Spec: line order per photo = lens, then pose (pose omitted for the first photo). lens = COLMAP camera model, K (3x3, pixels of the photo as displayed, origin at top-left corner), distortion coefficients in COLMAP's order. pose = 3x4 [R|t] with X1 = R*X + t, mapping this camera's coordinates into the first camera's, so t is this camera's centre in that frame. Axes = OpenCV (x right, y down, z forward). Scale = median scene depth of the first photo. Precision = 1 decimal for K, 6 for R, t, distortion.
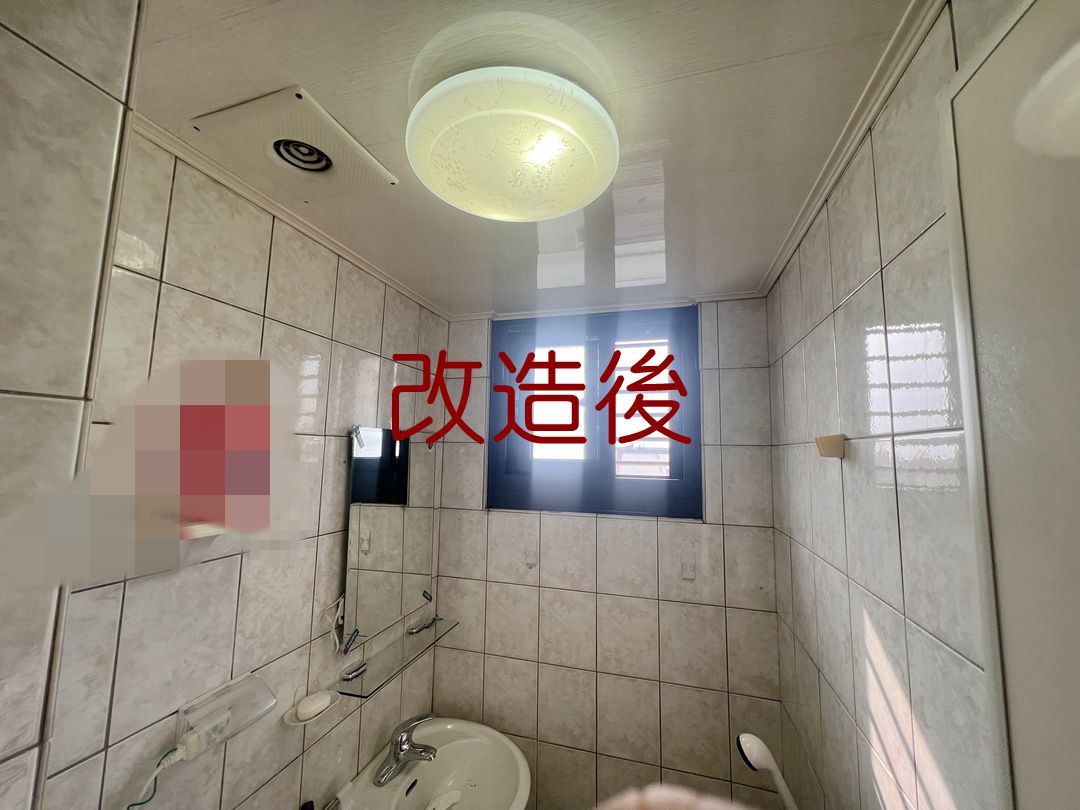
lens RADIAL K [[428.9, 0, 542.9], [0, 428.9, 404.4], [0, 0, 1]] dist [0.000735, 0.000455]
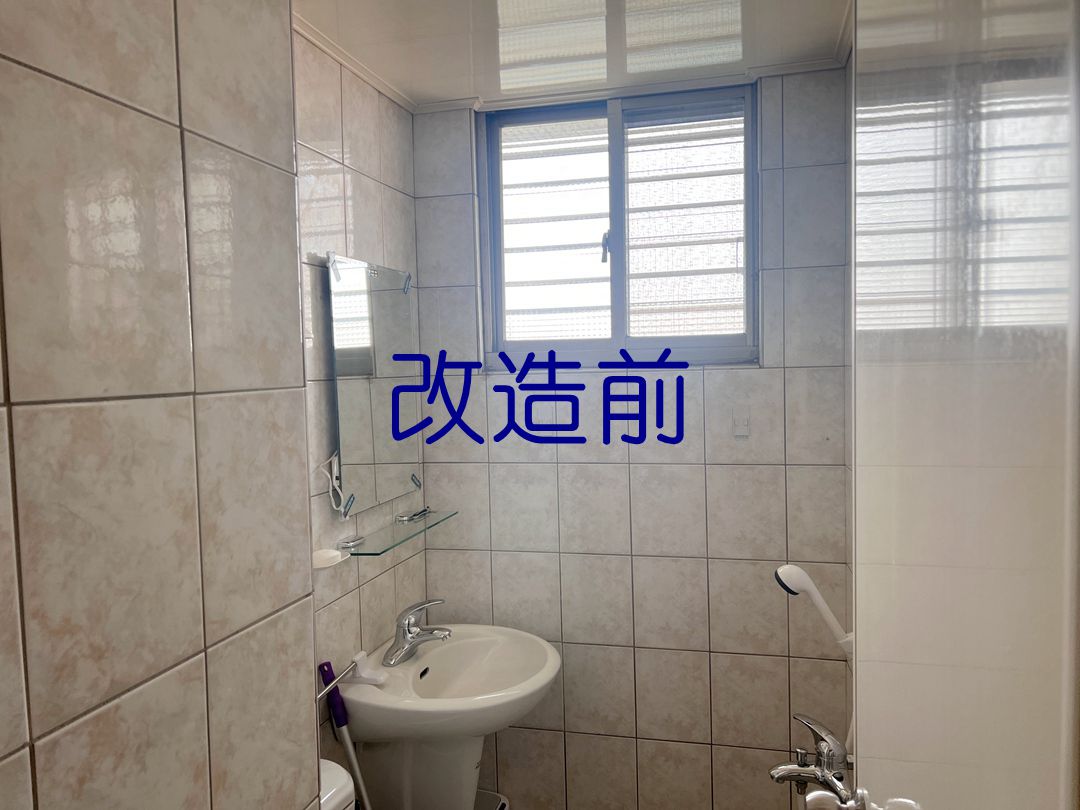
lens RADIAL K [[806.4, 0, 550.7], [0, 806.4, 405.9], [0, 0, 1]] dist [0.042712, -0.039161]
pose [[0.998401, -0.043377, 0.036253, -0.074086], [0.037159, 0.986833, 0.157414, 0.091877], [-0.042604, -0.155815, 0.986867, -0.478405]]
